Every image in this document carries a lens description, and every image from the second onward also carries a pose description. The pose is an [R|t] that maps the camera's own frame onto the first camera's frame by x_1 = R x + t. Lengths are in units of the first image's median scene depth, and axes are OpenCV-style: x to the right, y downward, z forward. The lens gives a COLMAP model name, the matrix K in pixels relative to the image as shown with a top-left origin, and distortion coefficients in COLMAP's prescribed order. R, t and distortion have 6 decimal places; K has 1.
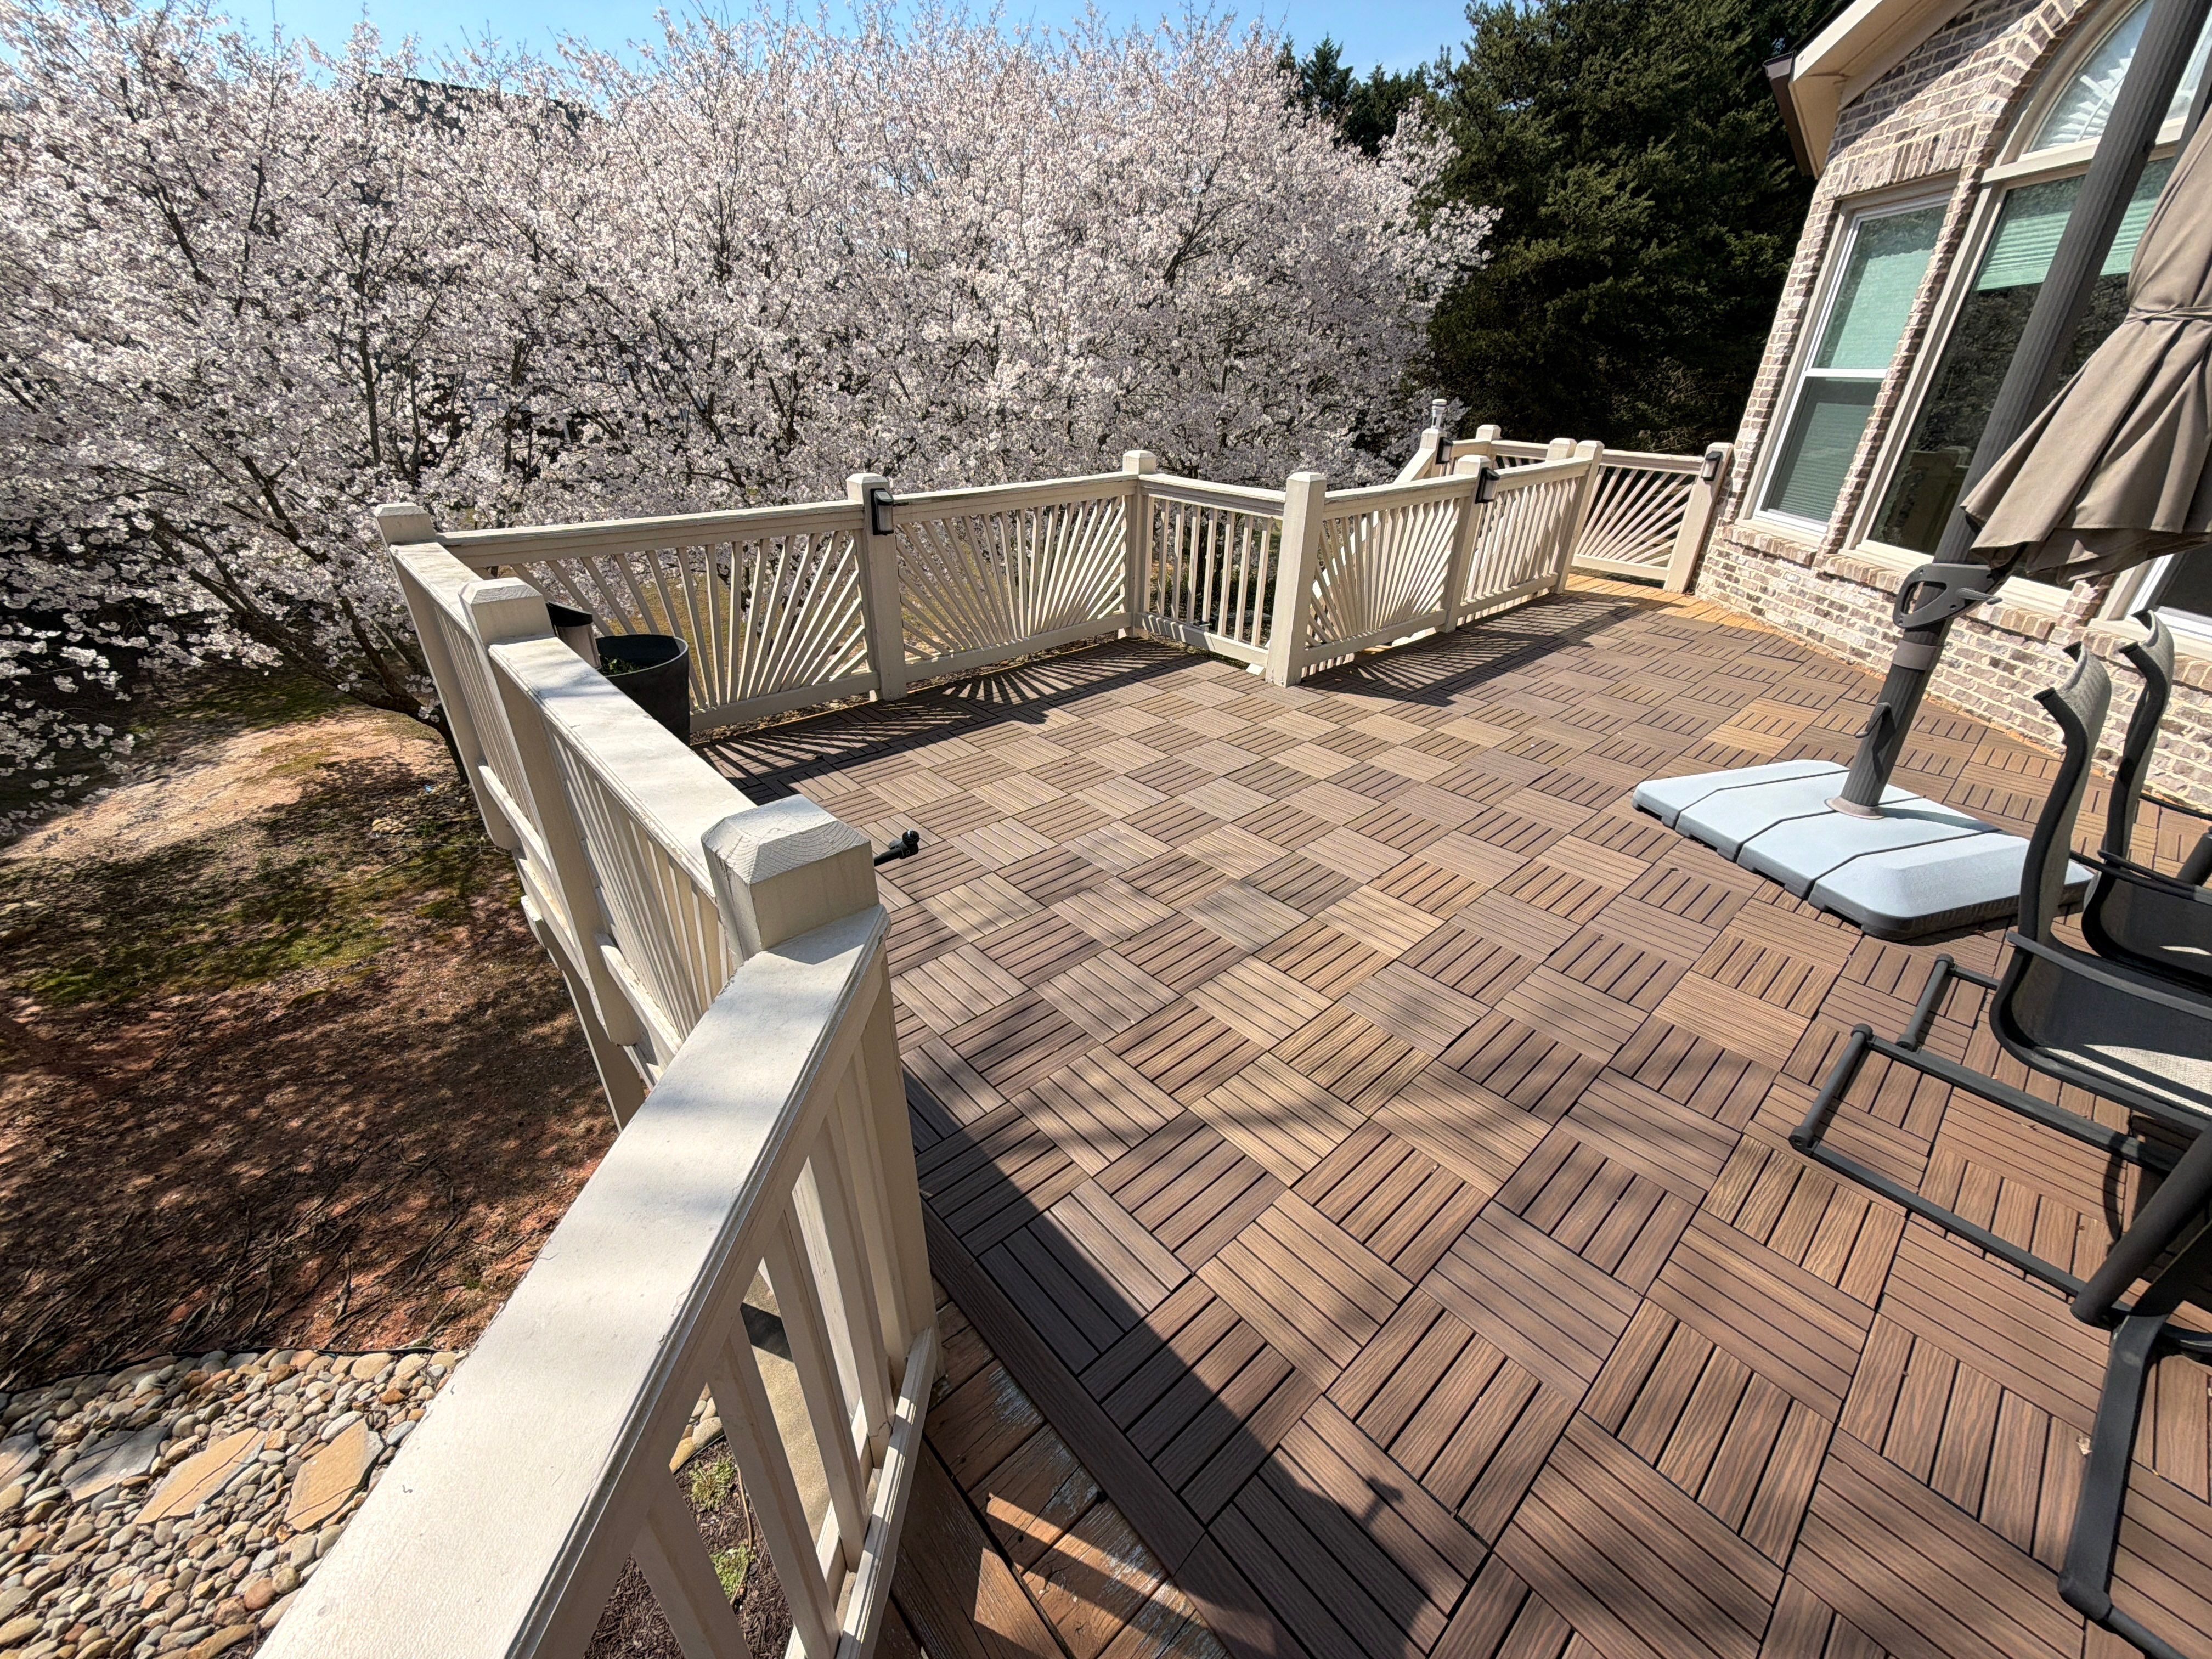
lens RADIAL K [[882.5, 0, 1104.6], [0, 882.5, 822.3], [0, 0, 1]] dist [-0.001061, -0.000224]
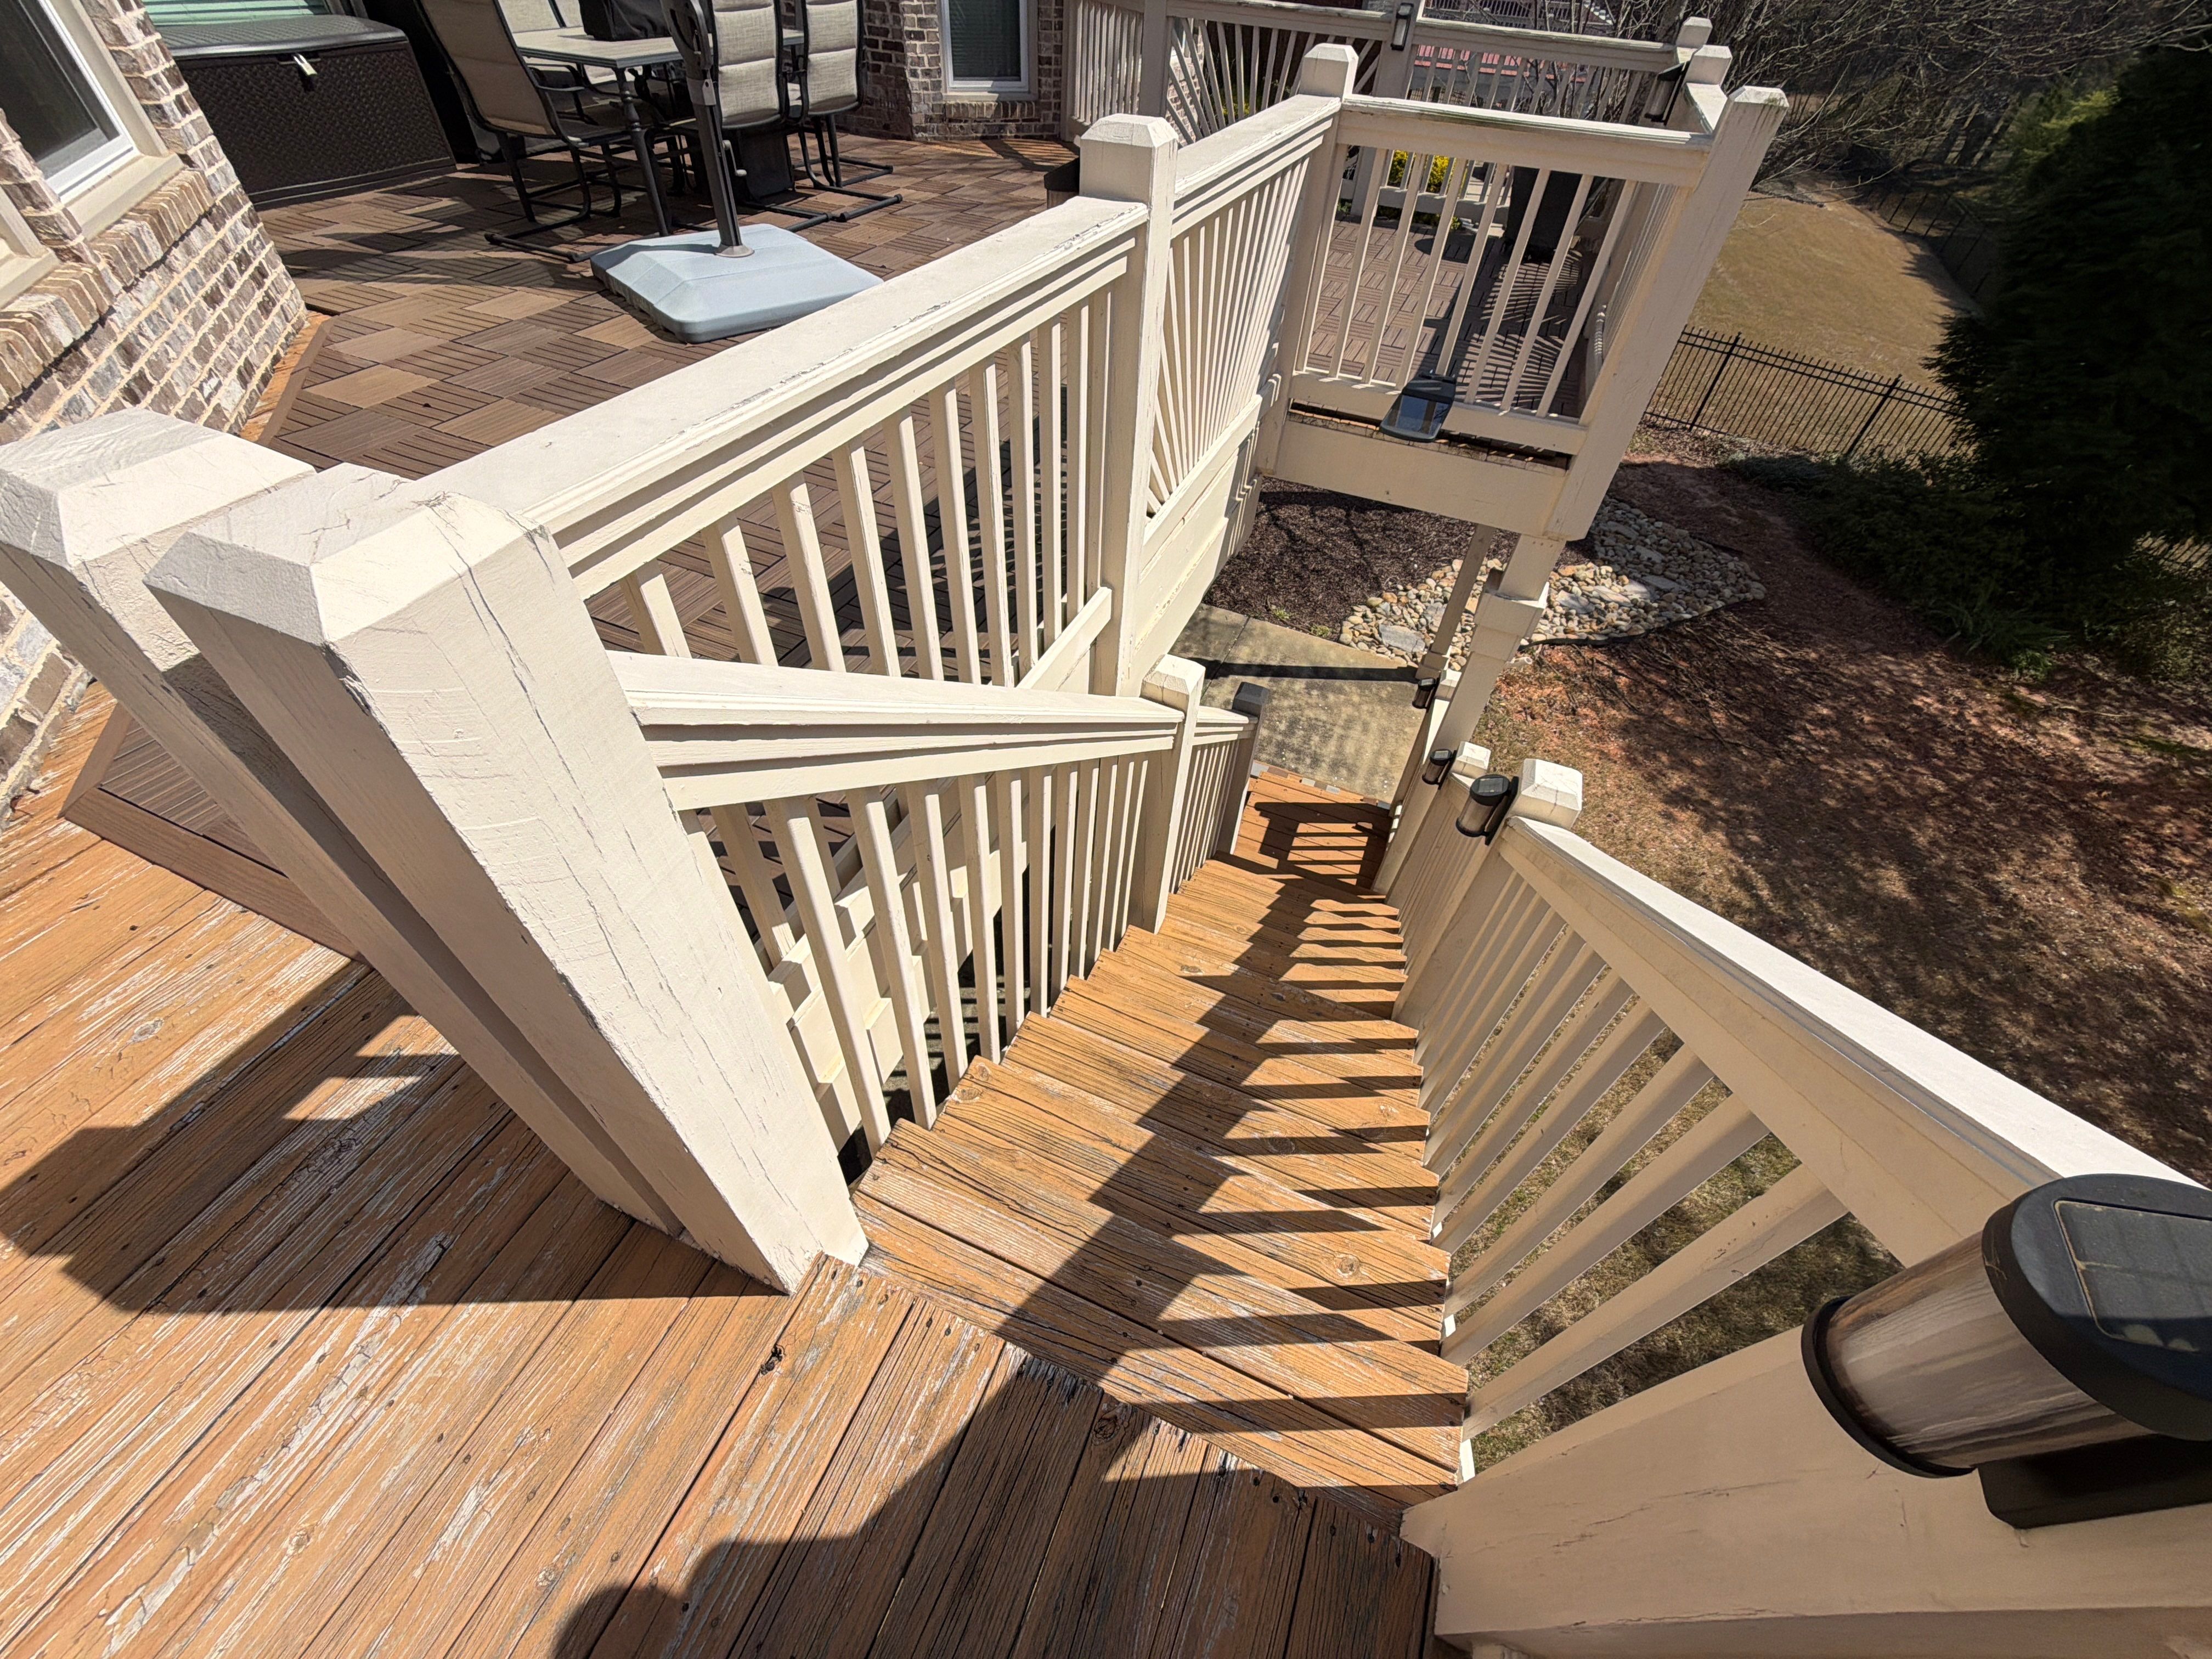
lens RADIAL K [[880.9, 0, 1106.1], [0, 880.9, 821.9], [0, 0, 1]] dist [-0.000397, -0.000194]
pose [[-0.902505, 0.264891, -0.339585, 0.586950], [-0.256944, 0.301624, 0.918152, -0.610175], [0.345638, 0.915891, -0.204155, 1.263386]]
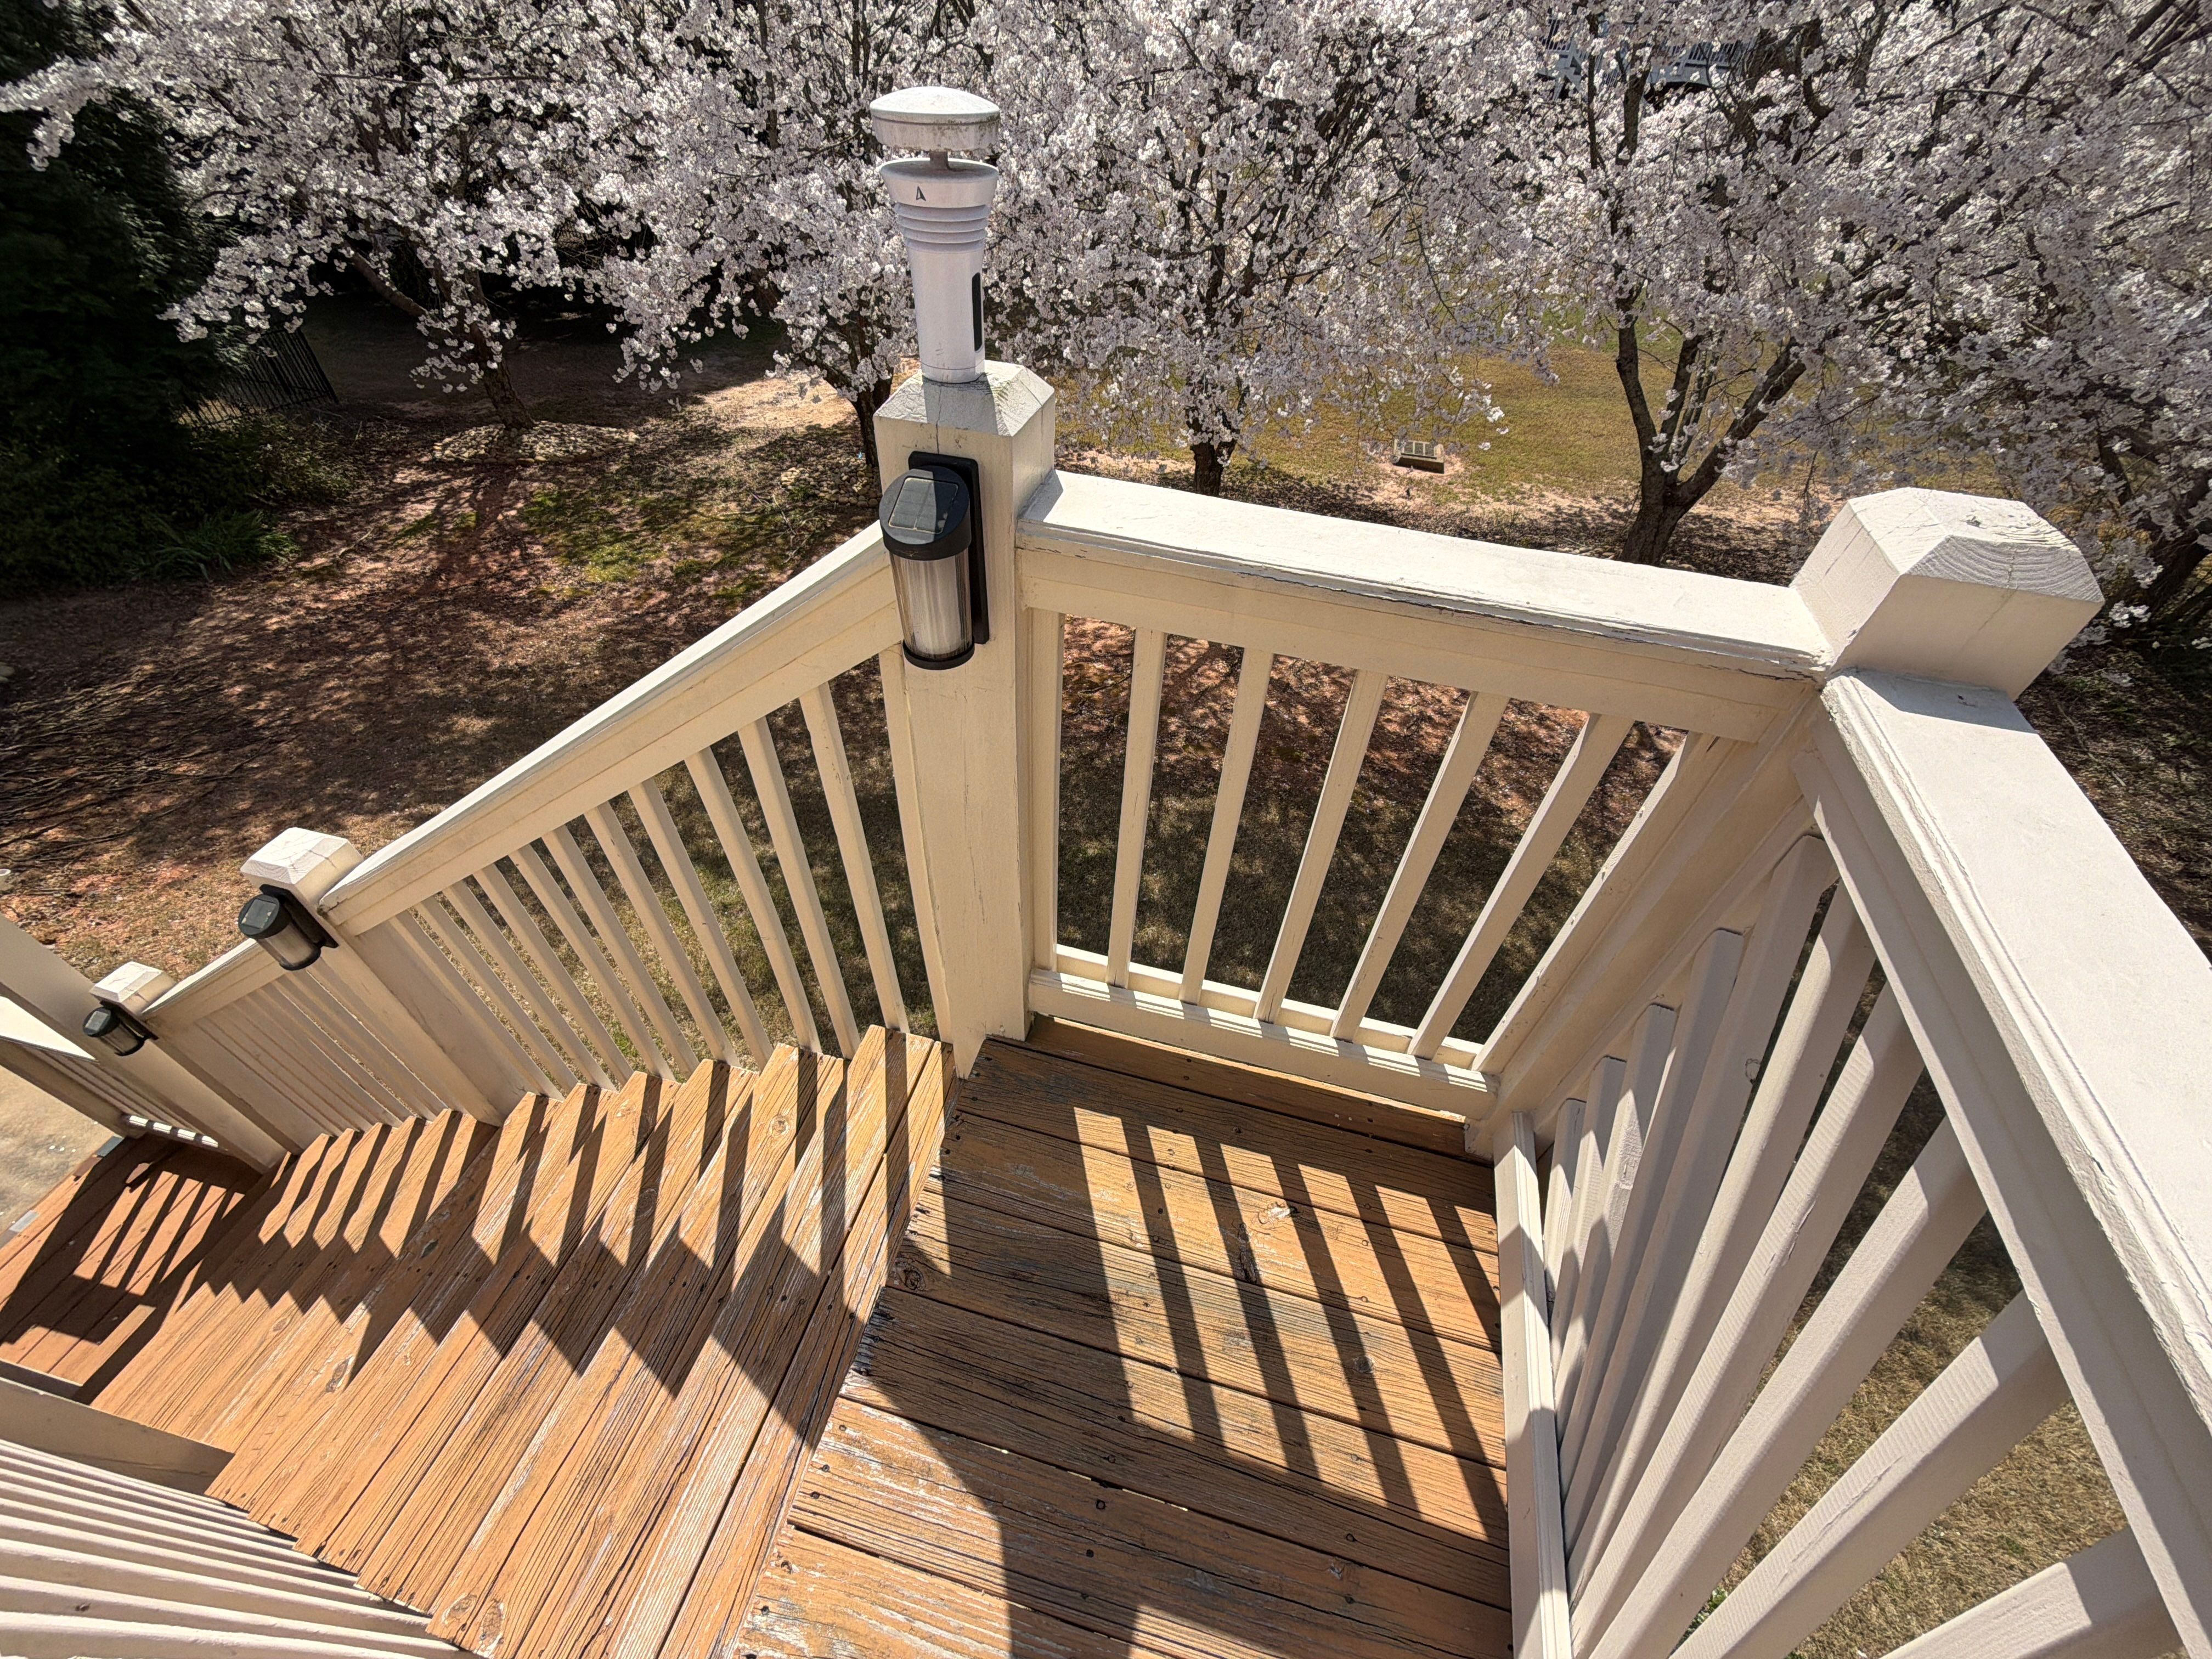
lens RADIAL K [[882.5, 0, 1104.6], [0, 882.5, 822.3], [0, 0, 1]] dist [-0.001061, -0.000224]
pose [[0.552991, 0.589724, -0.588580, 0.649363], [-0.423956, 0.807291, 0.410539, -0.596705], [0.717260, 0.022507, 0.696442, 1.220927]]
